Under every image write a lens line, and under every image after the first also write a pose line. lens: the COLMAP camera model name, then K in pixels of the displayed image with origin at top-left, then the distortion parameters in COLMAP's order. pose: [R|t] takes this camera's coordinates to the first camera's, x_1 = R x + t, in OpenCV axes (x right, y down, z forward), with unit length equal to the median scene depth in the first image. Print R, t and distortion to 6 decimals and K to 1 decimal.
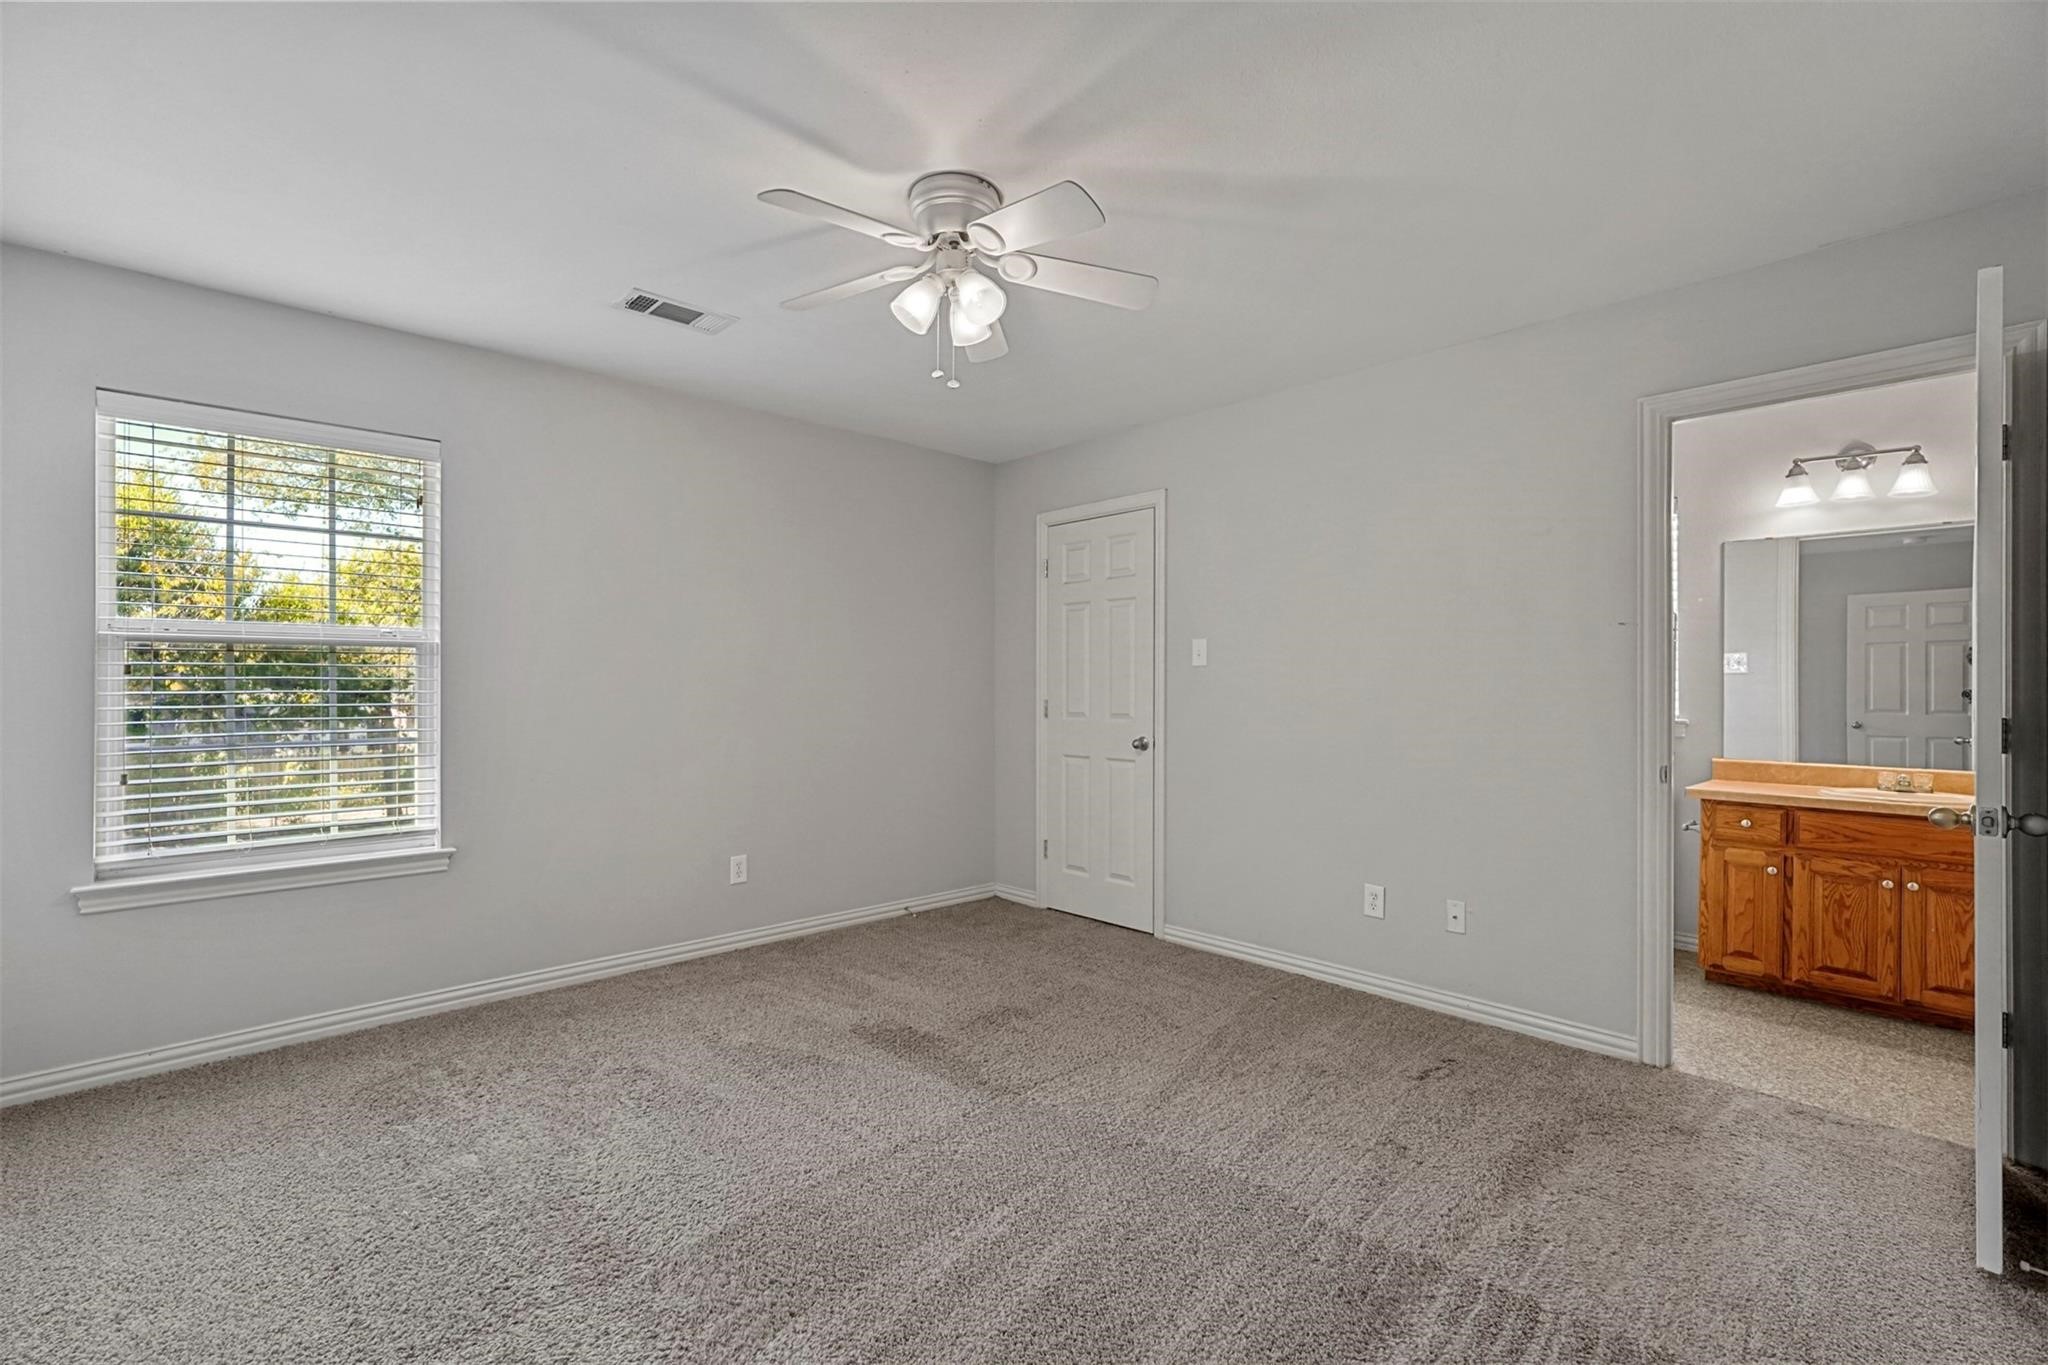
lens RADIAL K [[902.5, 0, 1020.8], [0, 902.5, 684.7], [0, 0, 1]] dist [-0.019093, 0.010574]
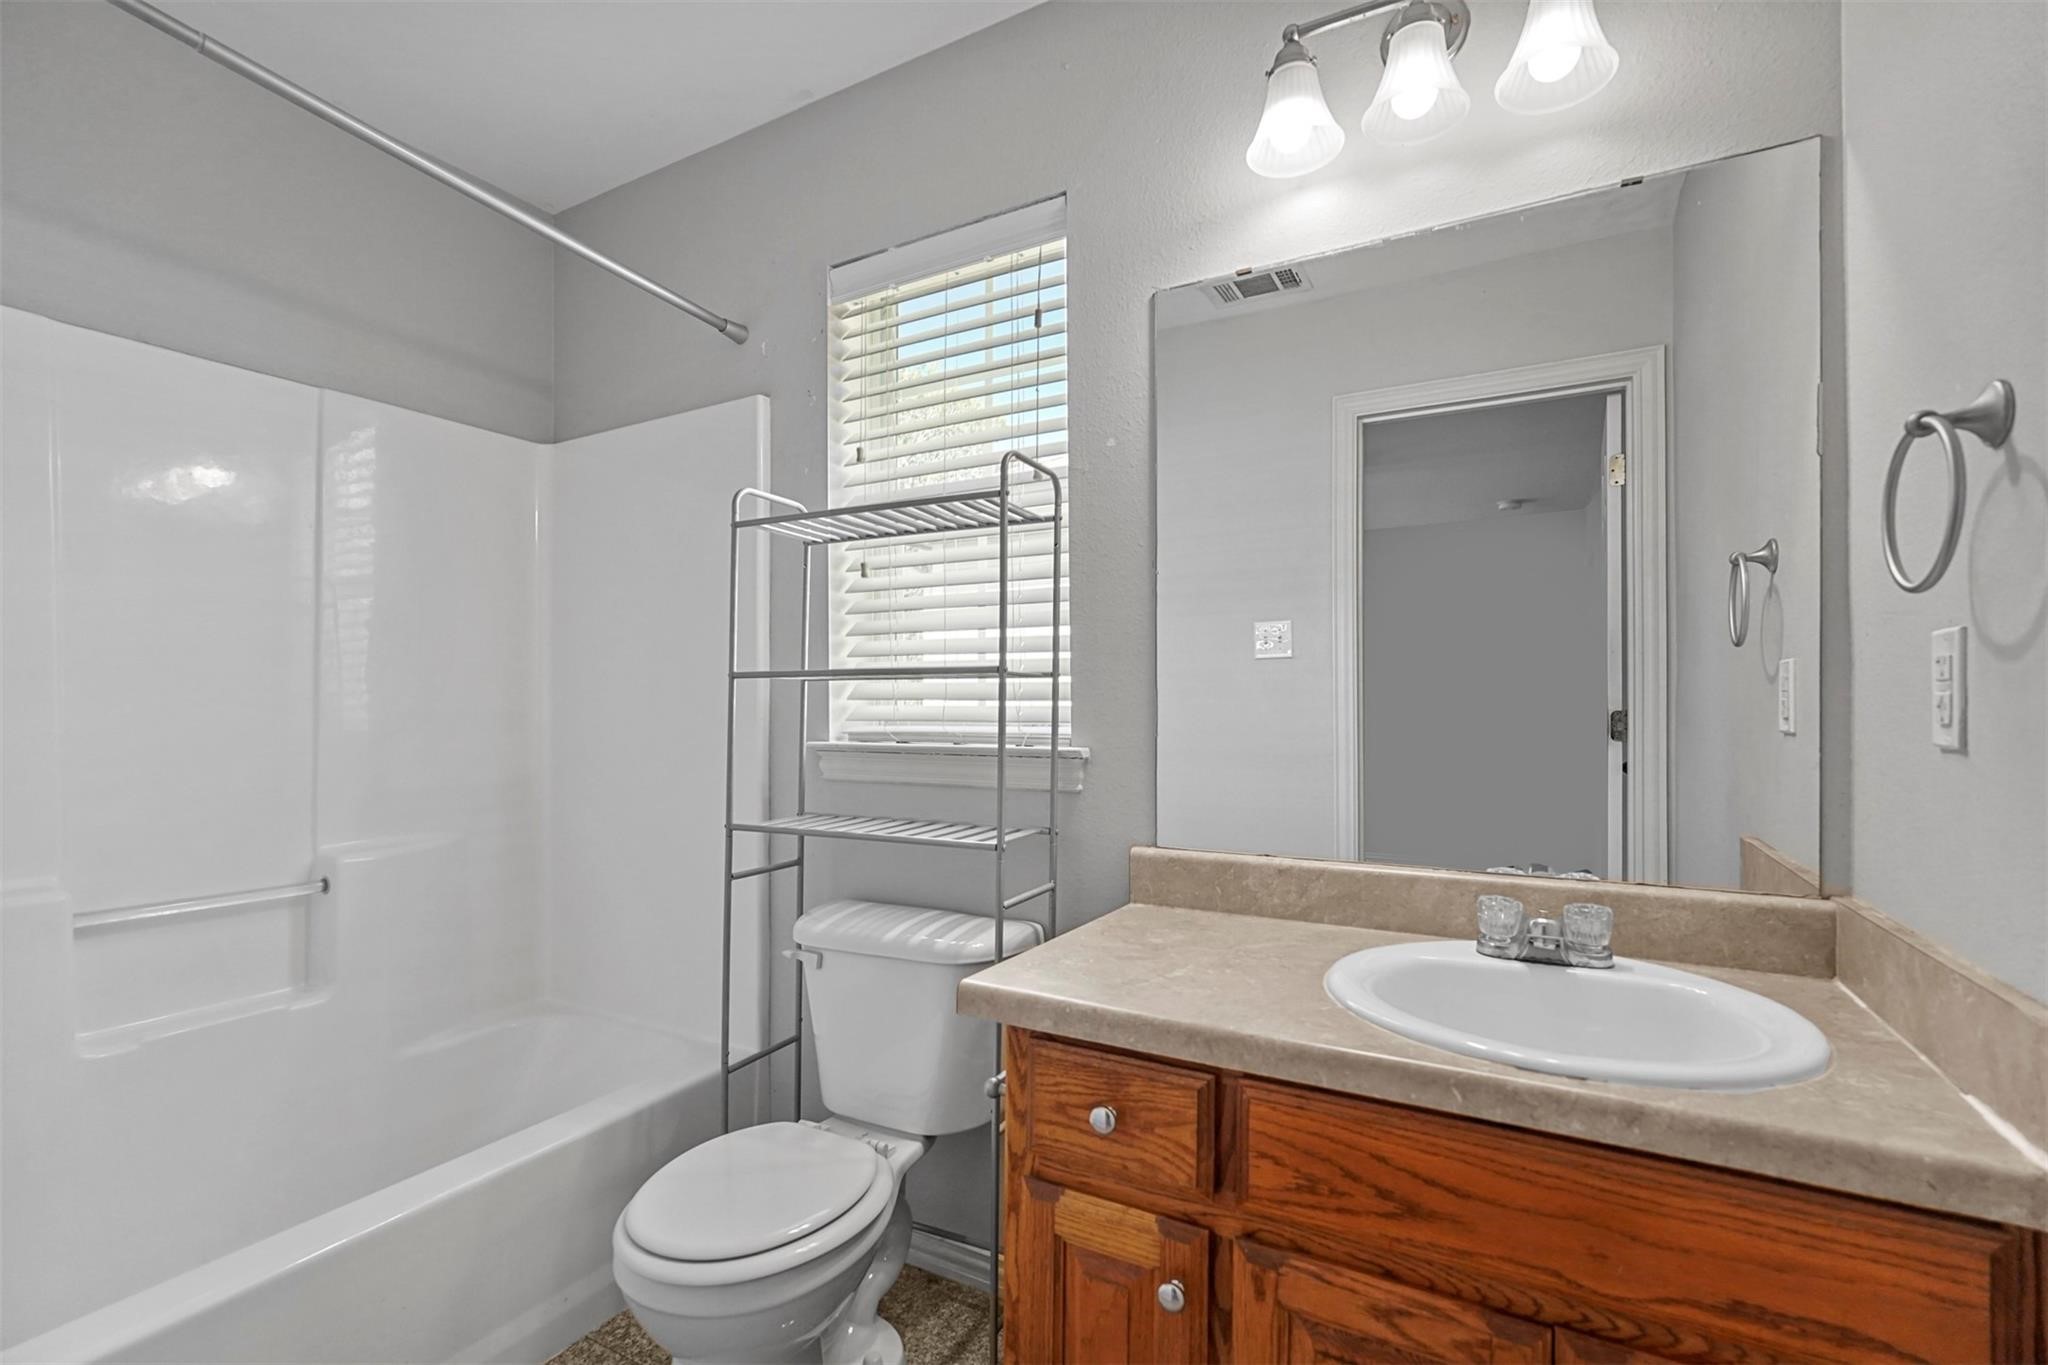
lens RADIAL K [[914.3, 0, 1022.5], [0, 914.3, 698.0], [0, 0, 1]] dist [-0.012148, 0.000830]
pose [[0.955833, 0.001108, 0.293908, 0.655055], [0.002119, 0.999941, -0.010663, 0.023984], [-0.293903, 0.010815, 0.955774, 0.683105]]
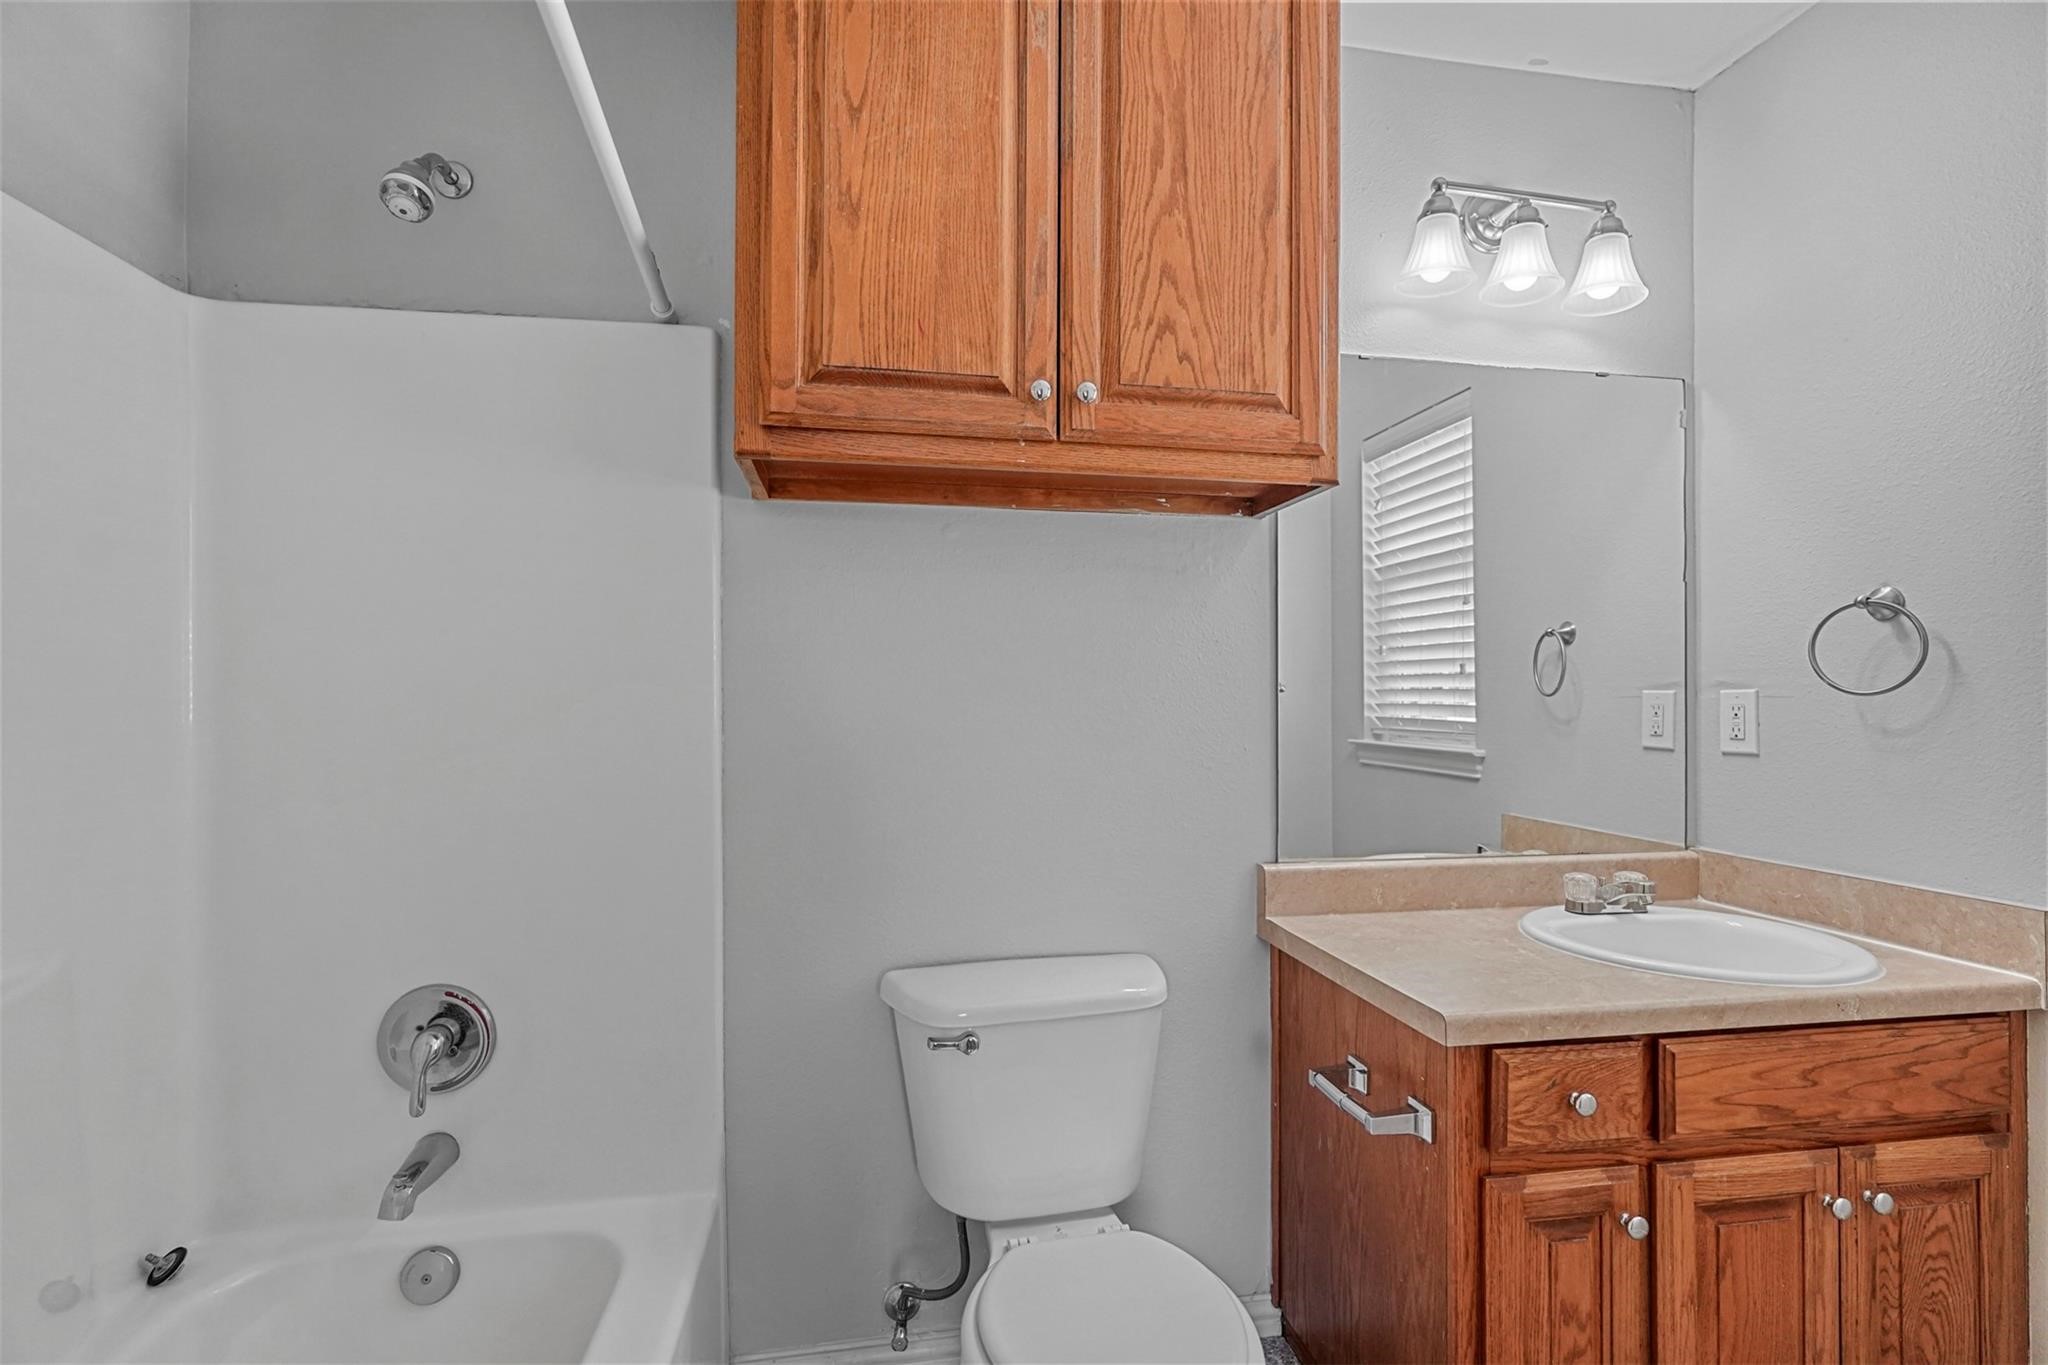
lens RADIAL K [[922.8, 0, 1019.6], [0, 922.8, 678.2], [0, 0, 1]] dist [-0.005821, 0.000318]
pose [[0.565901, 0.010456, 0.824407, 0.376936], [0.001766, 0.999902, -0.013894, 0.000766], [-0.824471, 0.009318, 0.565827, 0.913903]]
